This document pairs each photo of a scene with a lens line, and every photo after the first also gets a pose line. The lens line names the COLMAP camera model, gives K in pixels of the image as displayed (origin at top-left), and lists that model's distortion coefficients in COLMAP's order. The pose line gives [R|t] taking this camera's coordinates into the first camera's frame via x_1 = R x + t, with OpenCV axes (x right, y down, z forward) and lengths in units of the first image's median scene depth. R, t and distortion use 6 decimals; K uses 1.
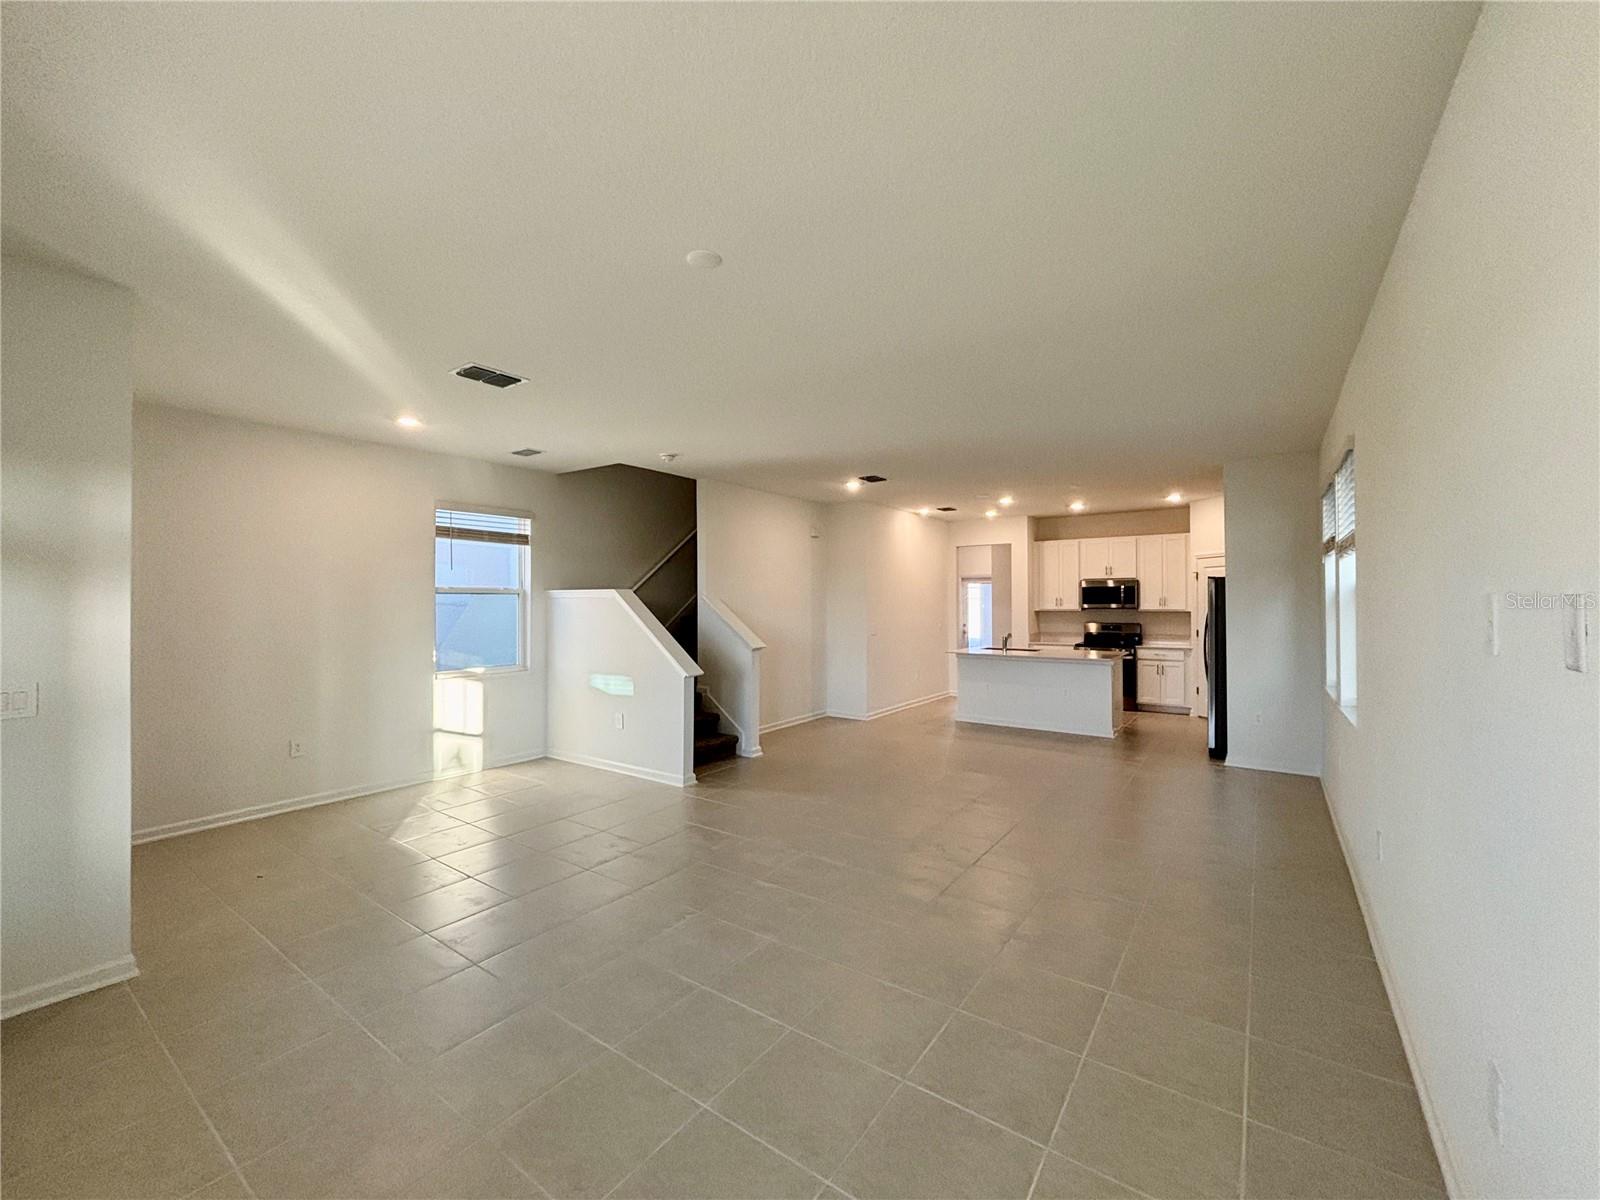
lens RADIAL K [[643.6, 0, 802.6], [0, 643.6, 598.4], [0, 0, 1]] dist [0.001991, -0.000156]
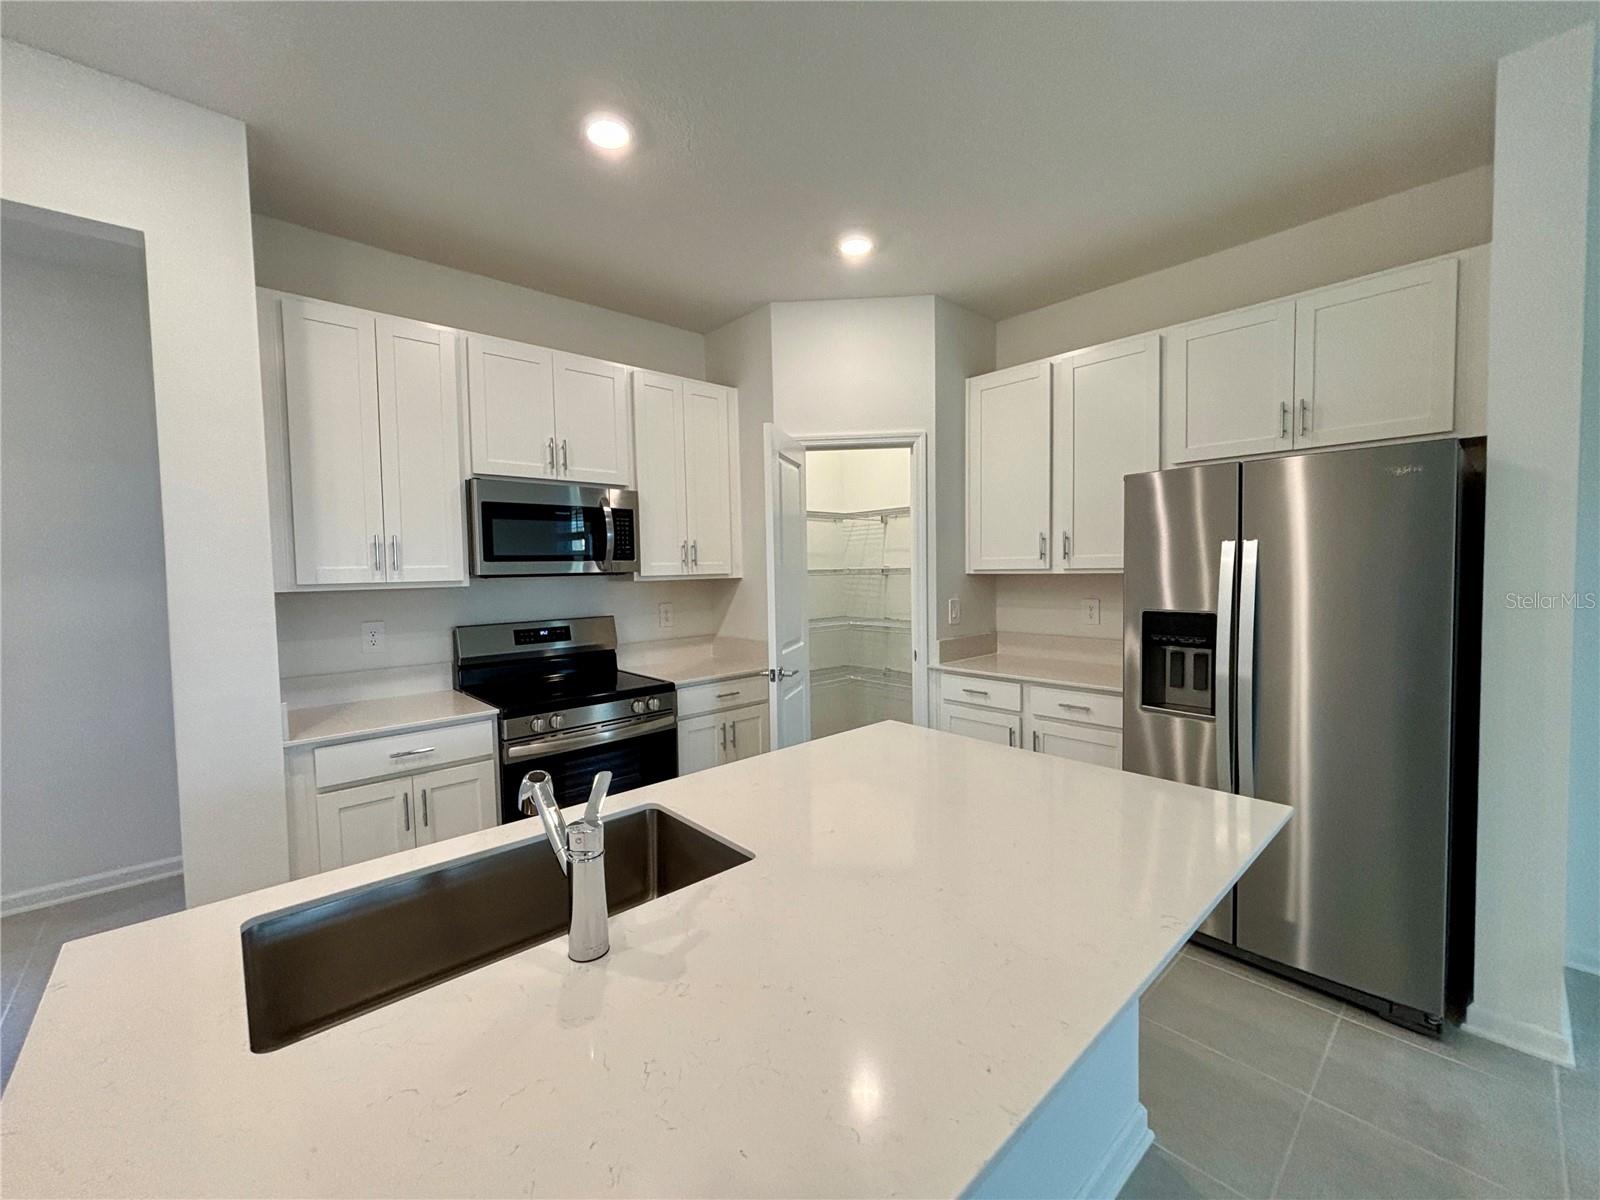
lens RADIAL K [[643.6, 0, 793.5], [0, 643.6, 595.4], [0, 0, 1]] dist [0.001991, -0.000156]
pose [[0.213847, -0.039204, 0.976080, 0.191491], [0.011703, 0.999225, 0.037570, 0.015176], [-0.976797, 0.003389, 0.214140, 0.829300]]
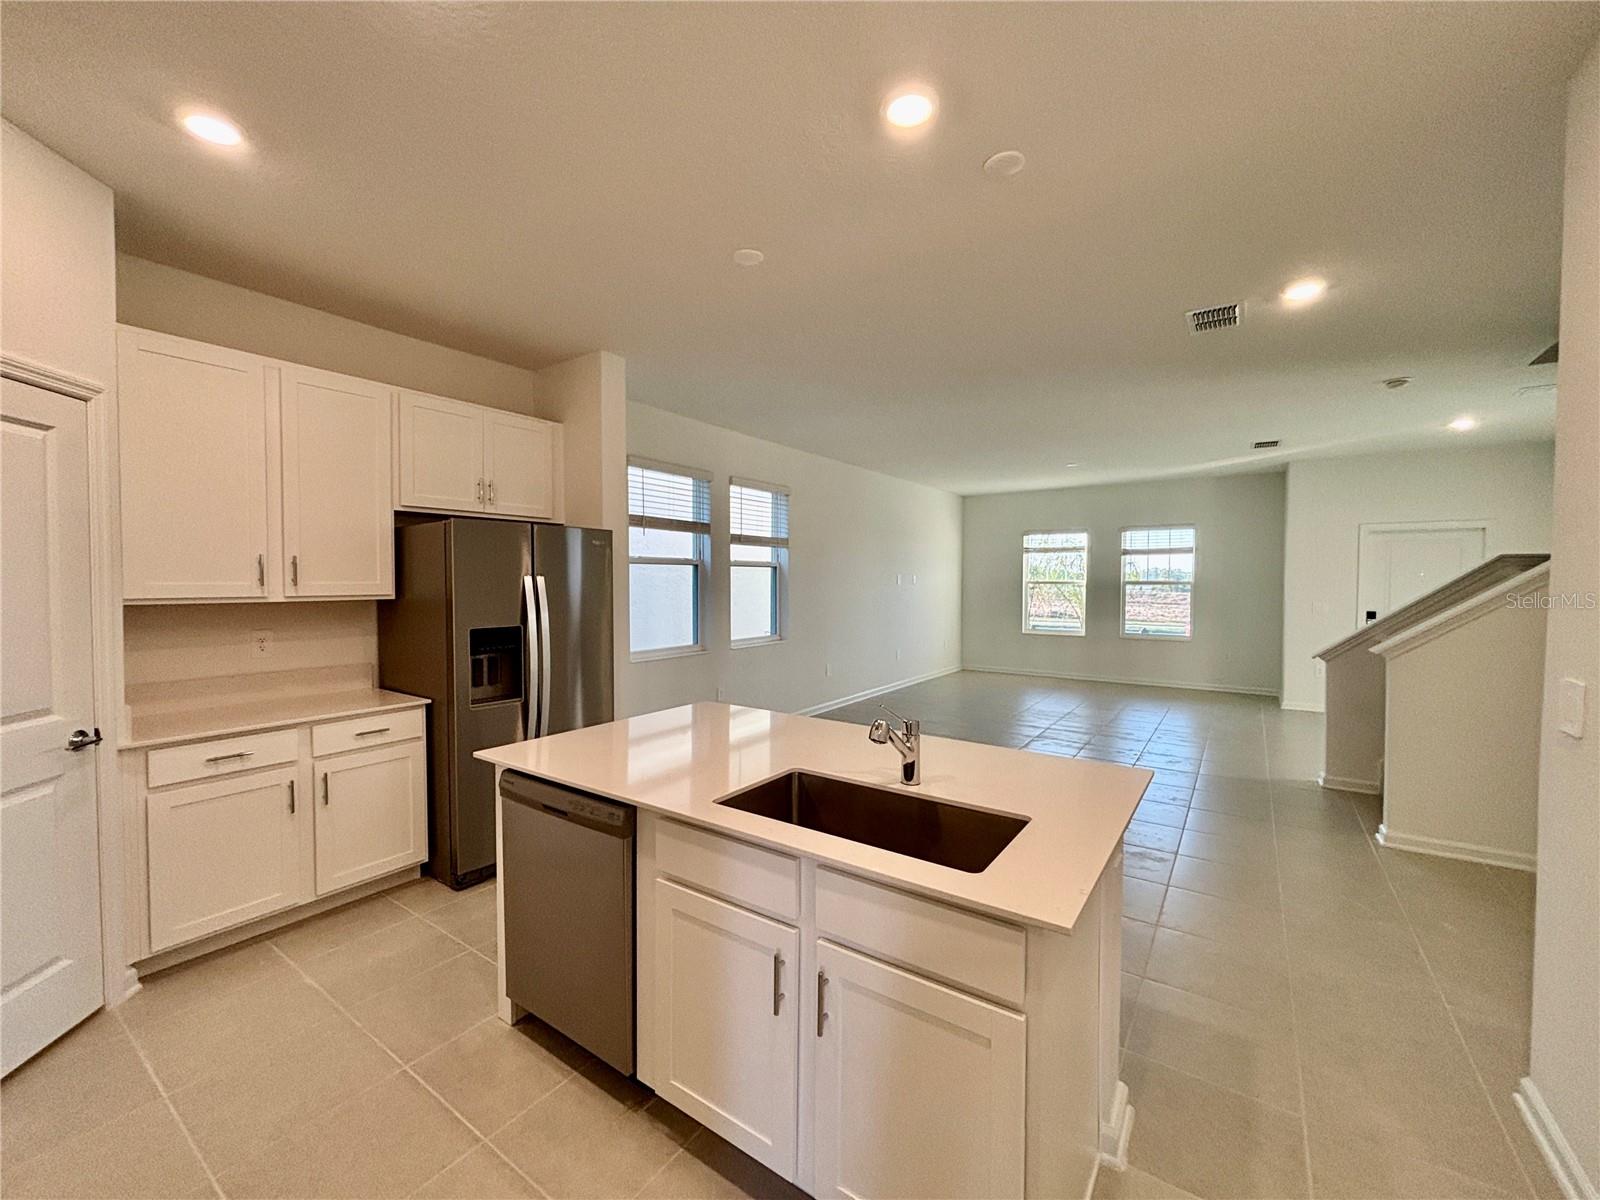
lens RADIAL K [[643.6, 0, 800.0], [0, 643.6, 597.1], [0, 0, 1]] dist [0.001991, -0.000156]
pose [[-0.999924, 0.008716, -0.008667, 0.313735], [0.008534, 0.999746, 0.020854, 0.011427], [0.008846, 0.020779, -0.999745, 1.075755]]
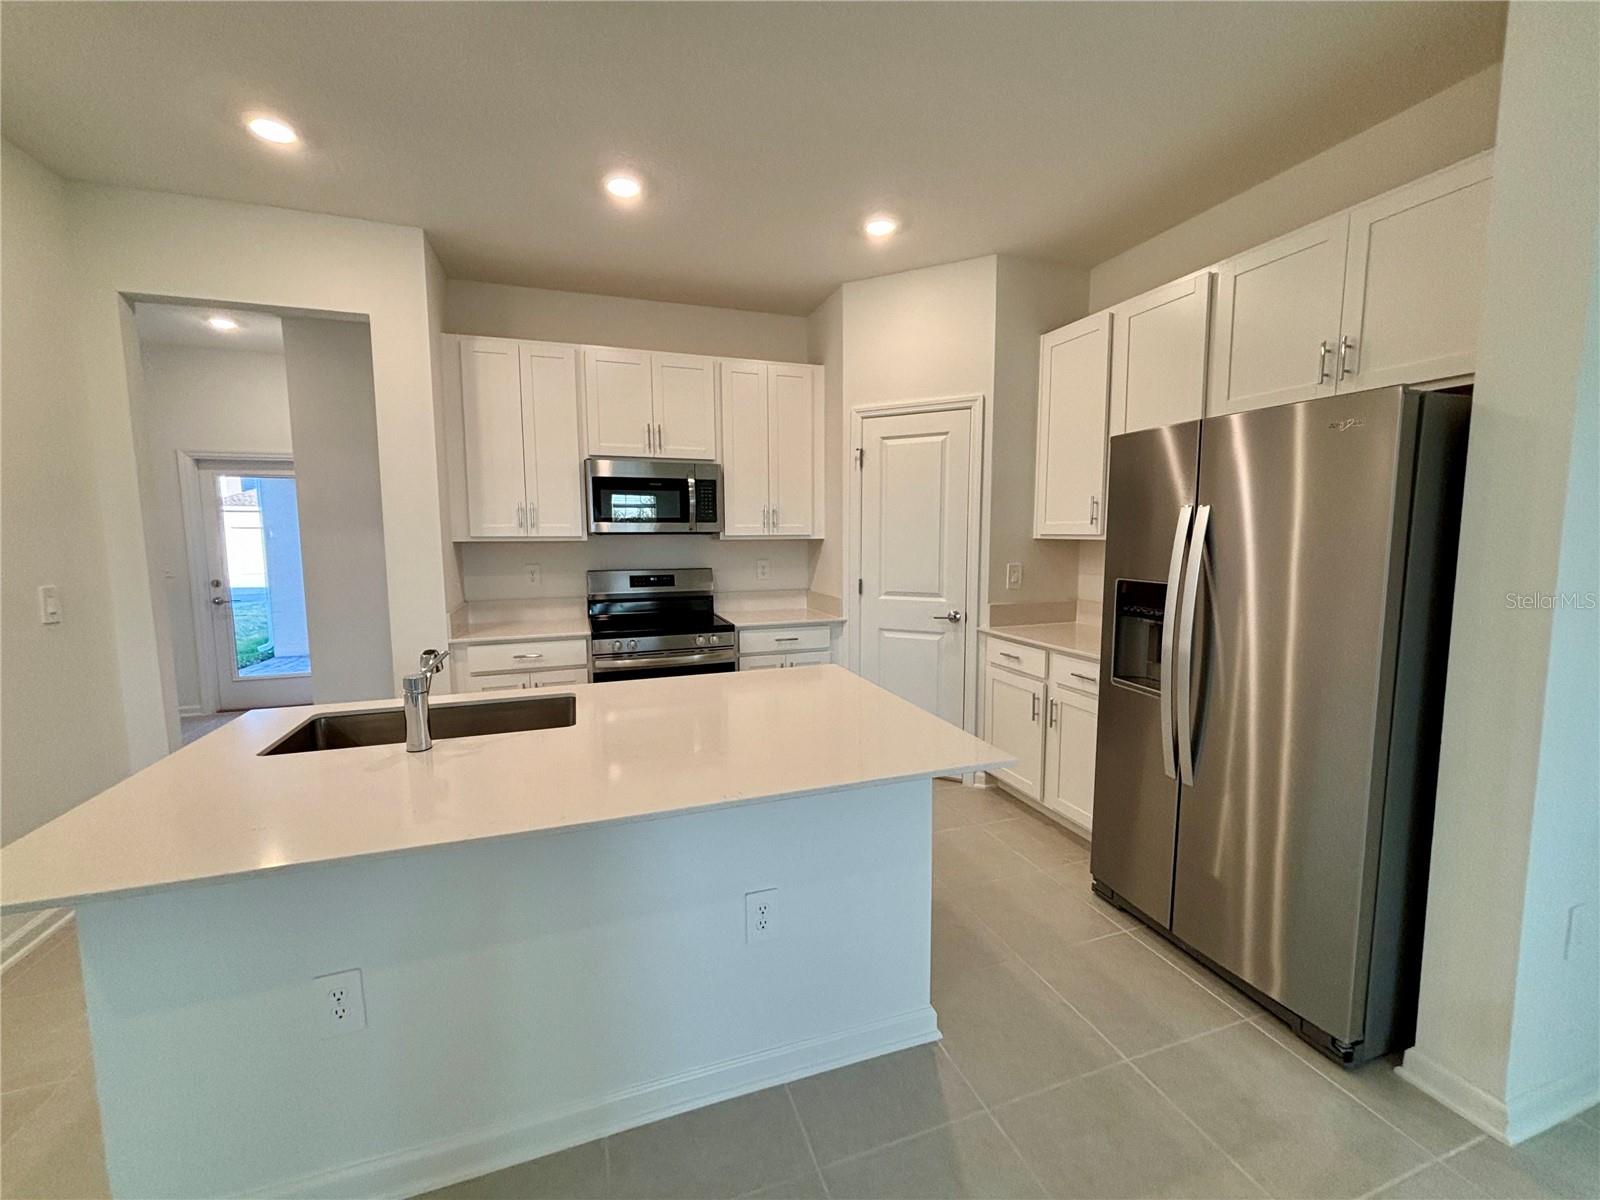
lens RADIAL K [[643.6, 0, 800.7], [0, 643.6, 593.9], [0, 0, 1]] dist [0.001991, -0.000156]
pose [[0.579395, -0.074006, 0.811680, 0.201886], [-0.003418, 0.995640, 0.093218, 0.015621], [-0.815040, -0.056785, 0.576616, 0.701538]]
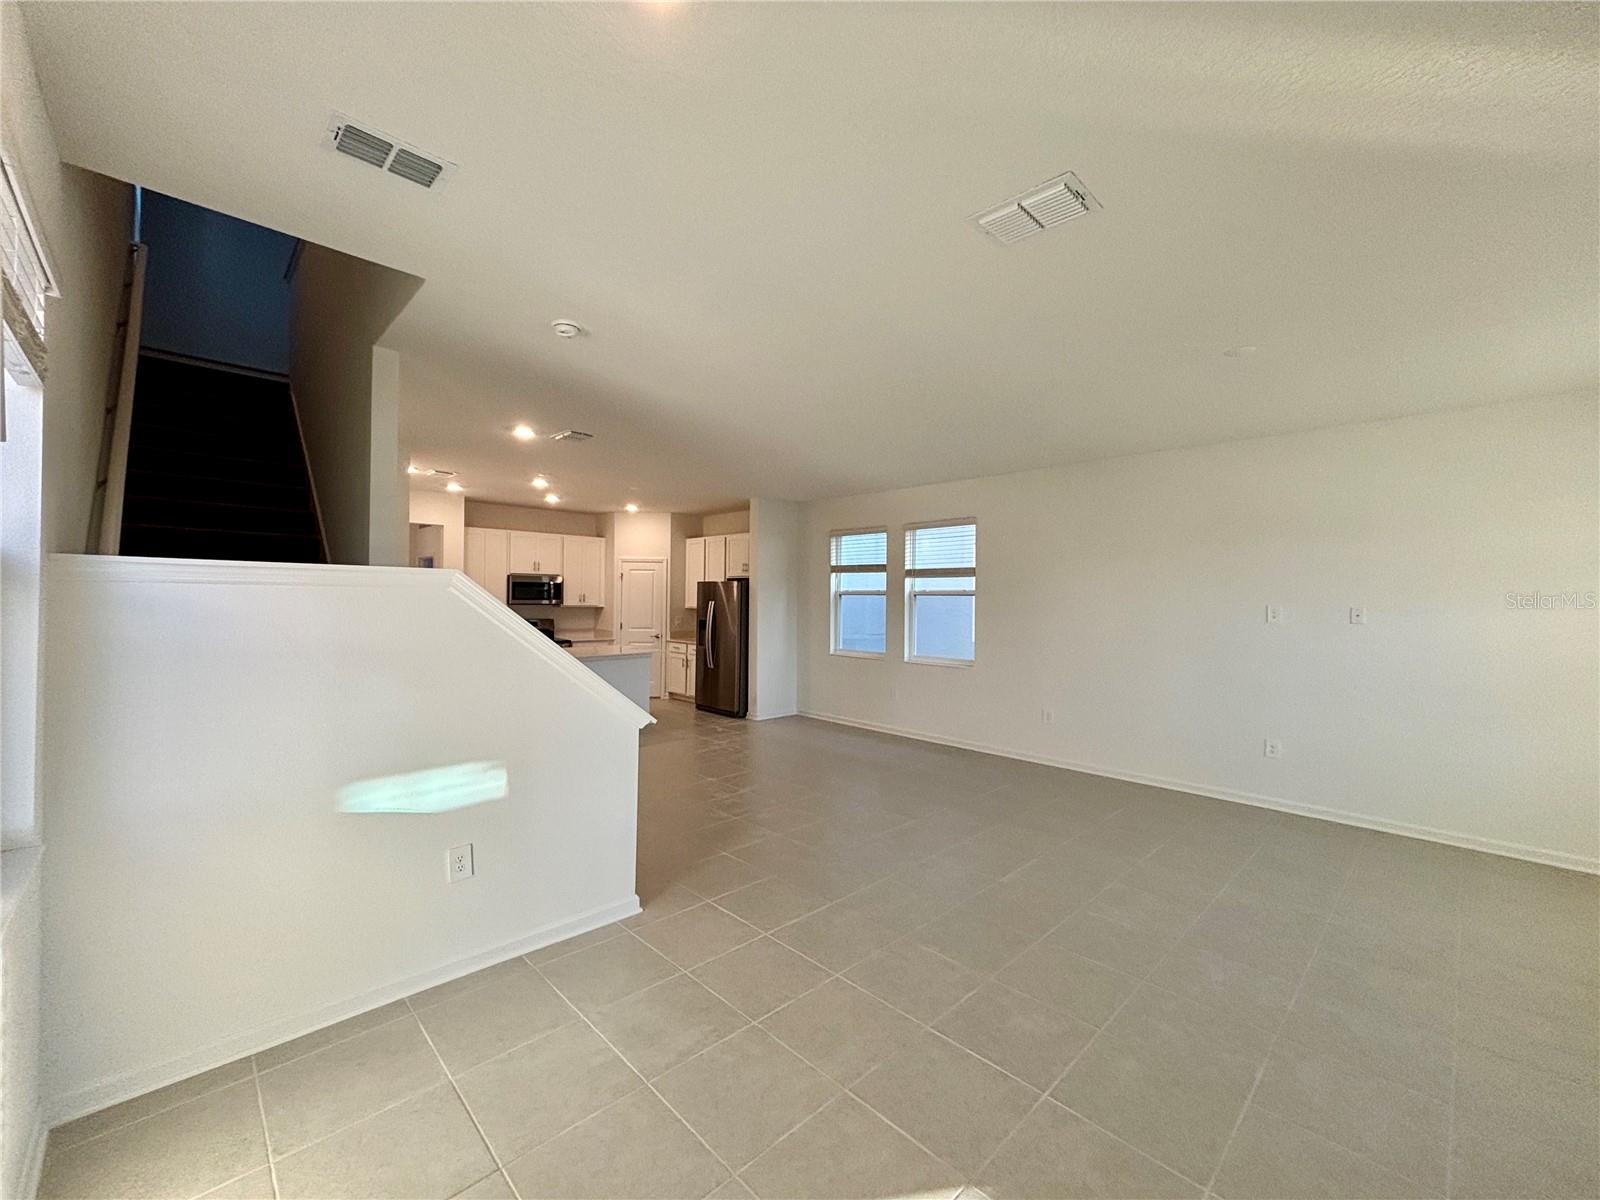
lens RADIAL K [[643.6, 0, 798.5], [0, 643.6, 596.5], [0, 0, 1]] dist [0.001991, -0.000156]
pose [[0.178153, 0.008254, 0.983968, -0.427716], [-0.017335, 0.999836, -0.005248, 0.001522], [-0.983850, -0.016122, 0.178267, 0.434272]]
